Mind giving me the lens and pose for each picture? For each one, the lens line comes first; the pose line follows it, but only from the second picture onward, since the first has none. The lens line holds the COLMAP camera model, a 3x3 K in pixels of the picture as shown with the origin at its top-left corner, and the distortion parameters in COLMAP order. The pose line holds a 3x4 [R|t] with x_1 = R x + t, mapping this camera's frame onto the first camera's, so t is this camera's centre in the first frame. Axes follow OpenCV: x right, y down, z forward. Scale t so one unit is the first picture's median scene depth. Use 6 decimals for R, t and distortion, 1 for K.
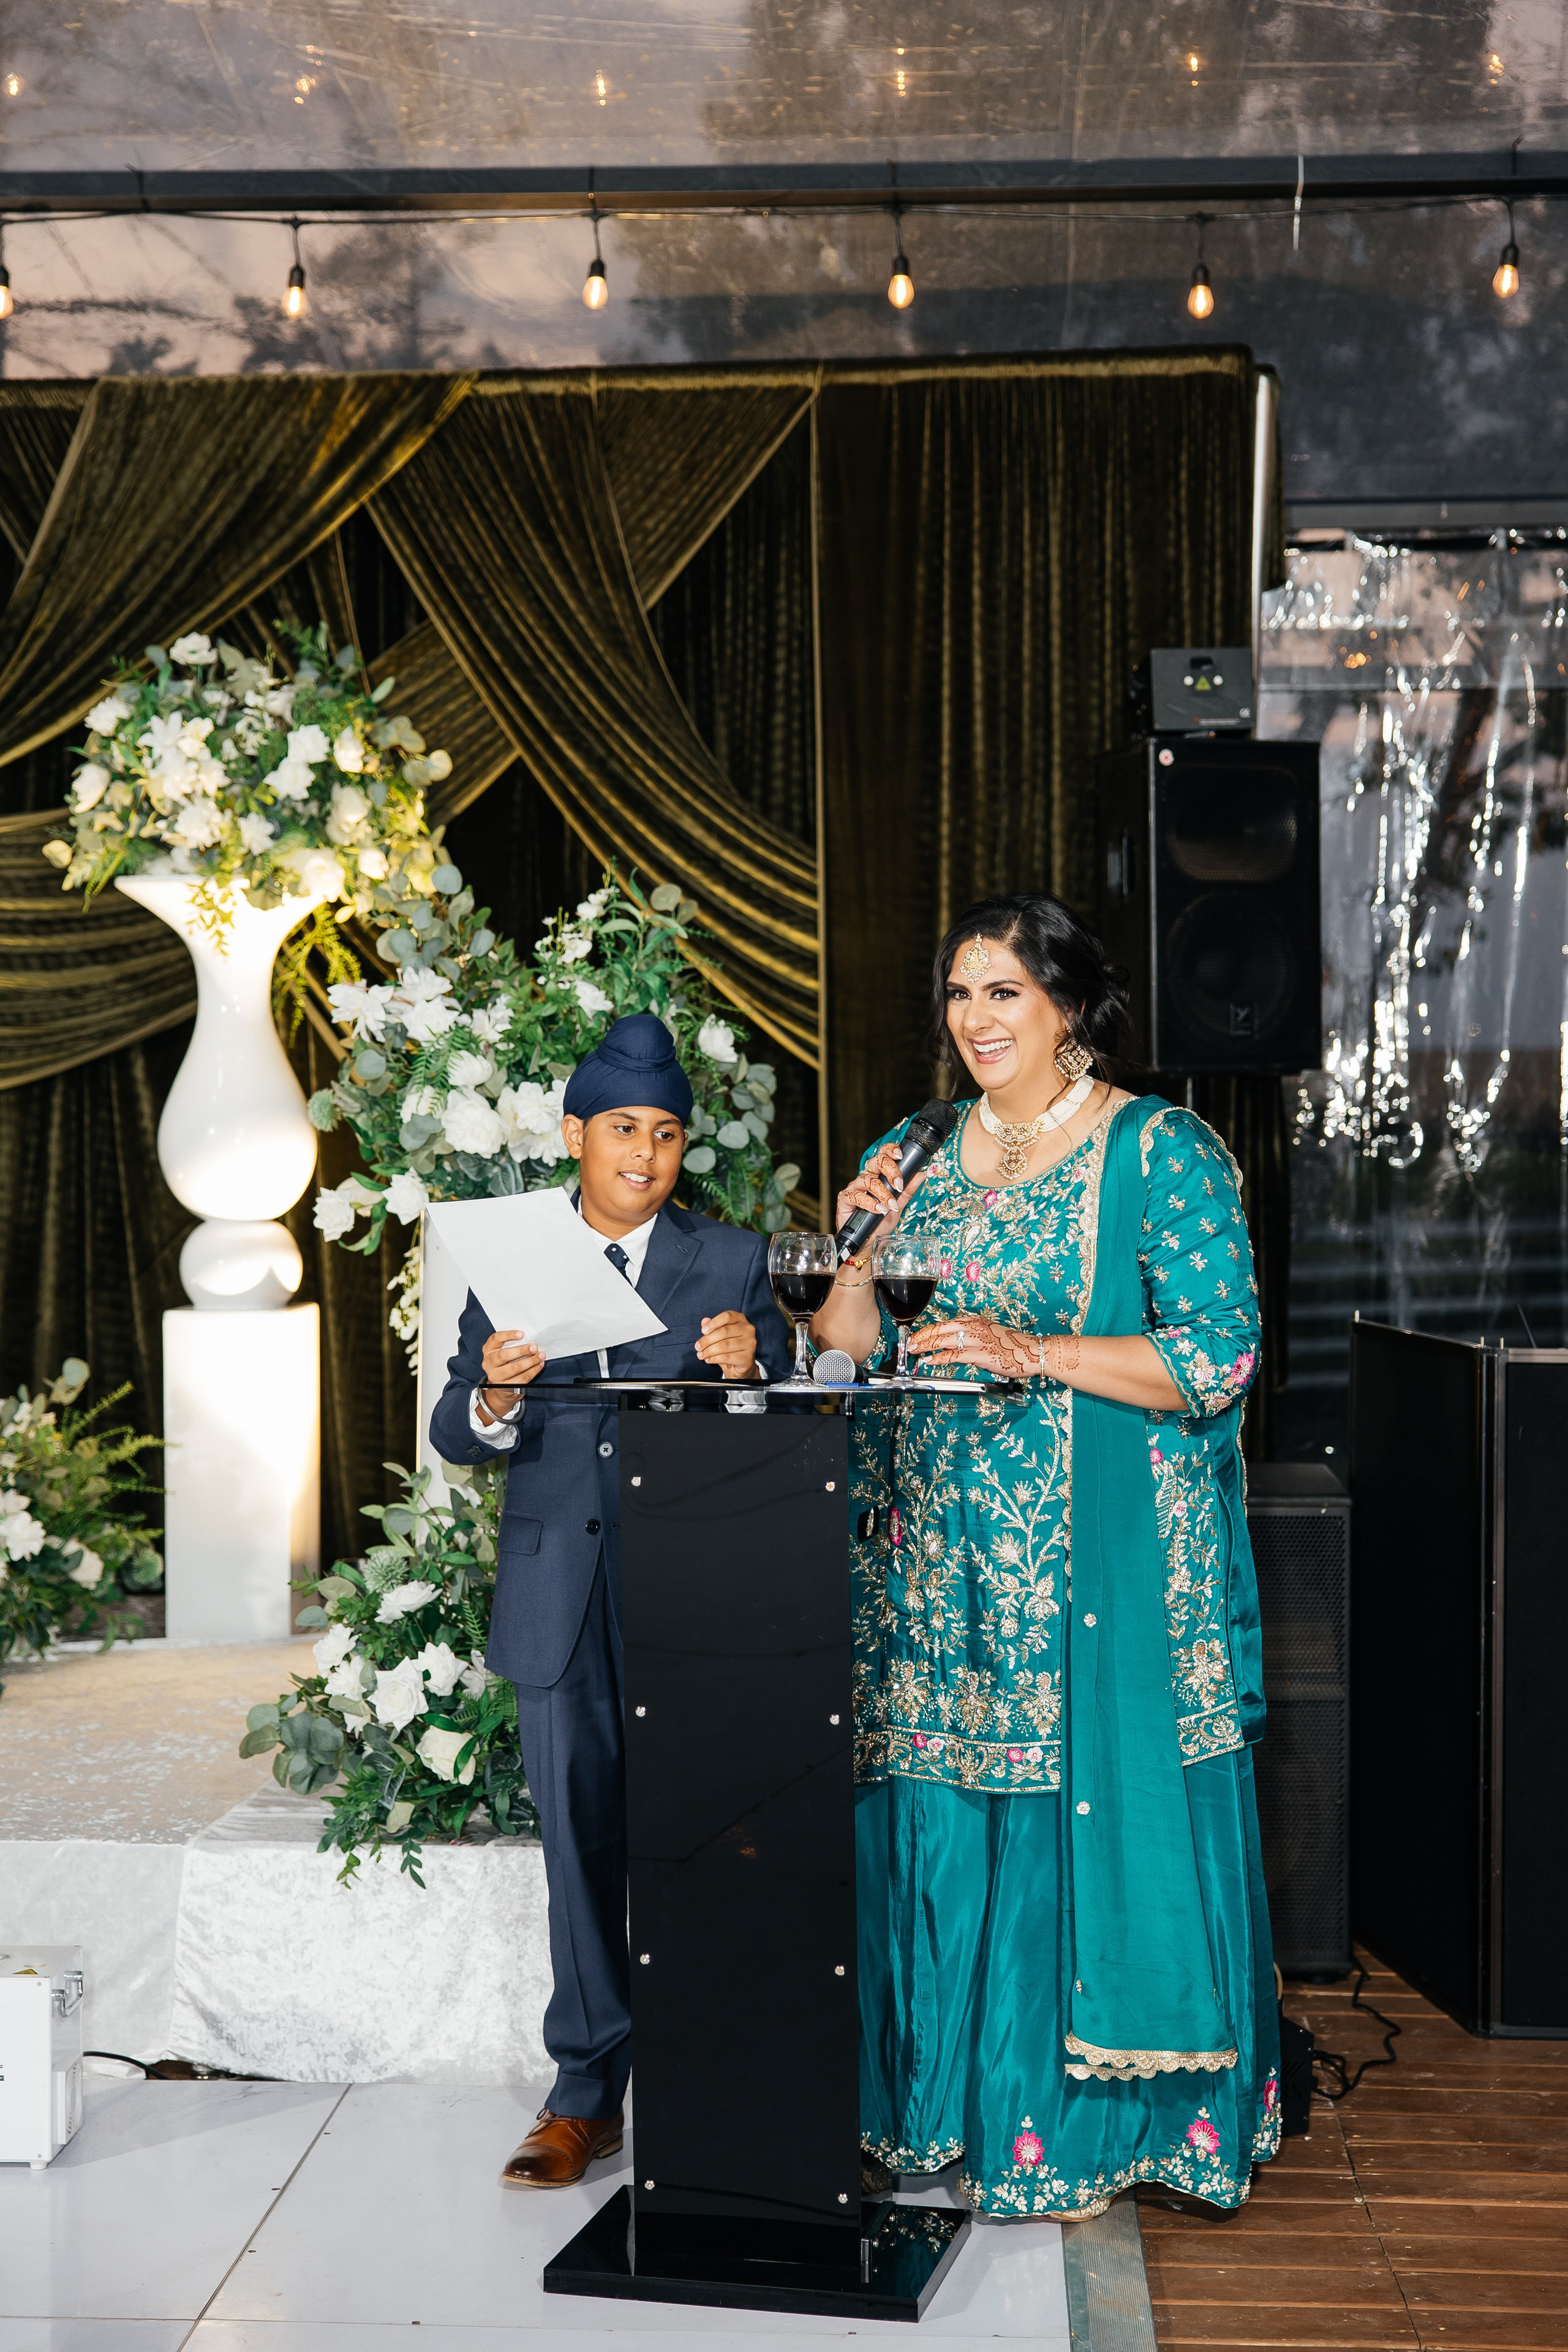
lens RADIAL K [[3538.1, 0, 788.8], [0, 3538.1, 1152.8], [0, 0, 1]] dist [0.015696, 0.000000]
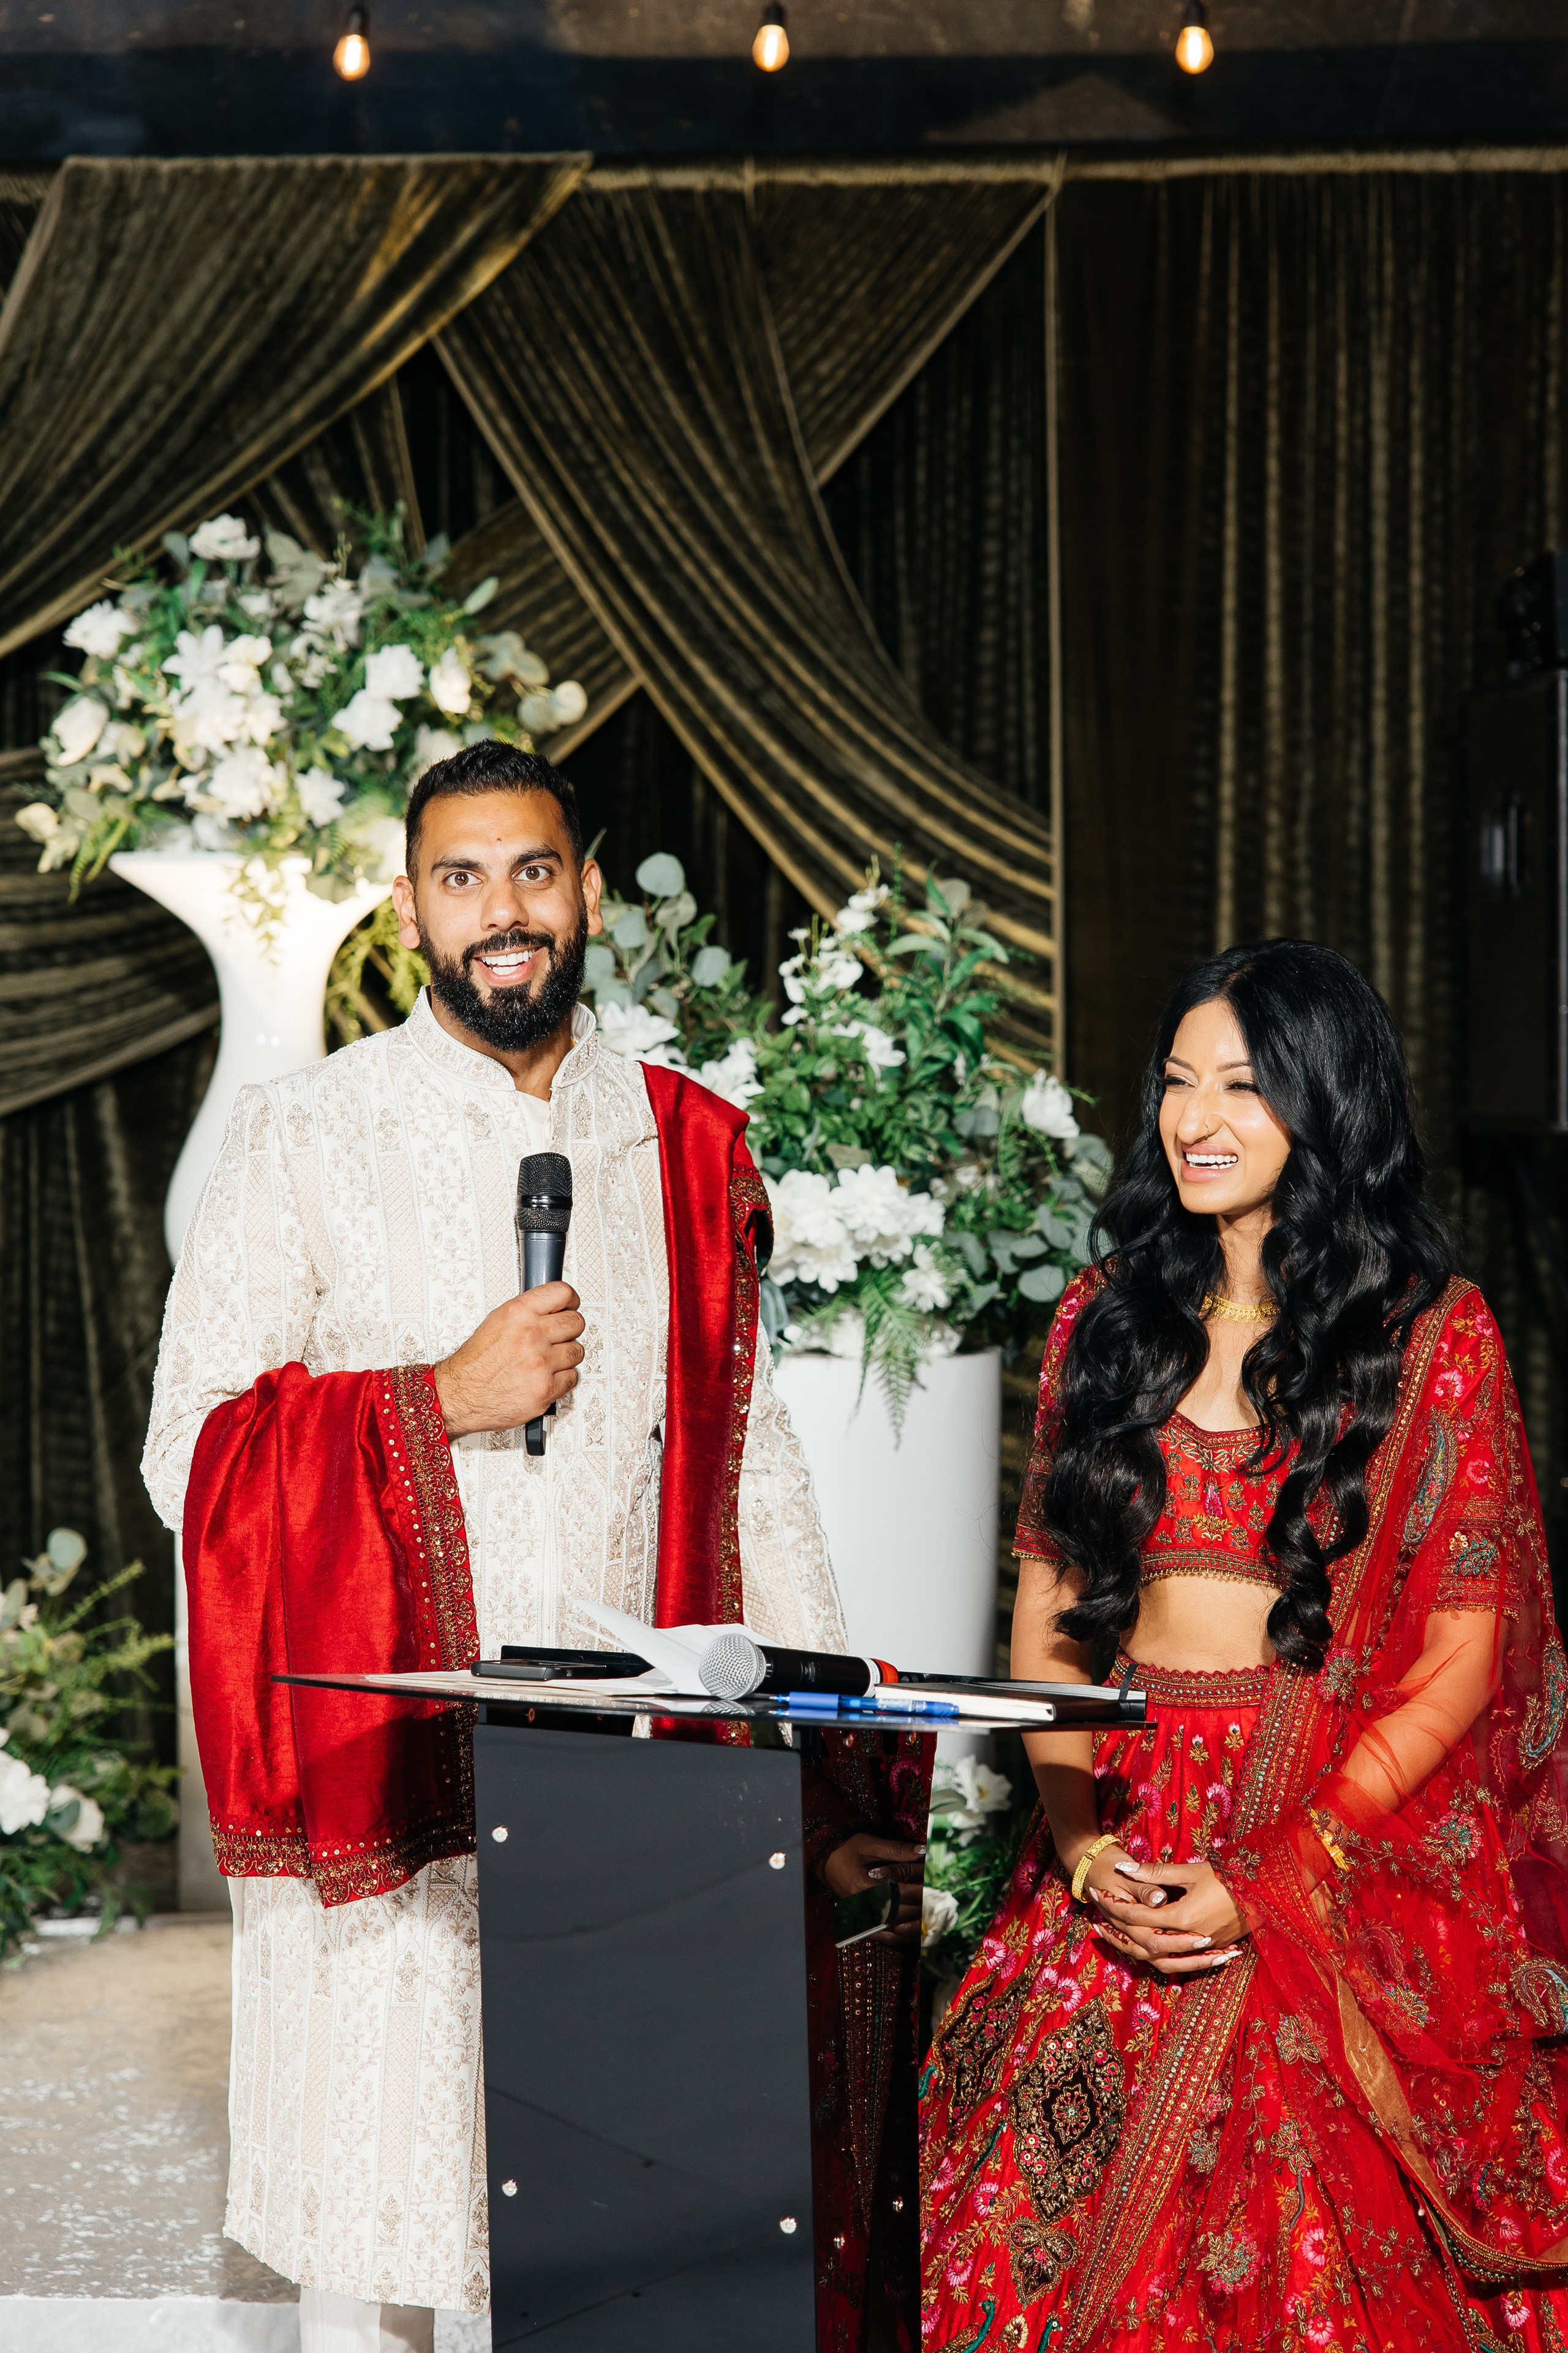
lens RADIAL K [[4261.0, 0, 771.0], [0, 4261.0, 1134.1], [0, 0, 1]] dist [0.042930, 0.000000]
pose [[0.999412, 0.002771, 0.034167, -0.080097], [-0.002833, 0.999994, 0.001766, -0.021333], [-0.034162, -0.001862, 0.999415, 0.120475]]
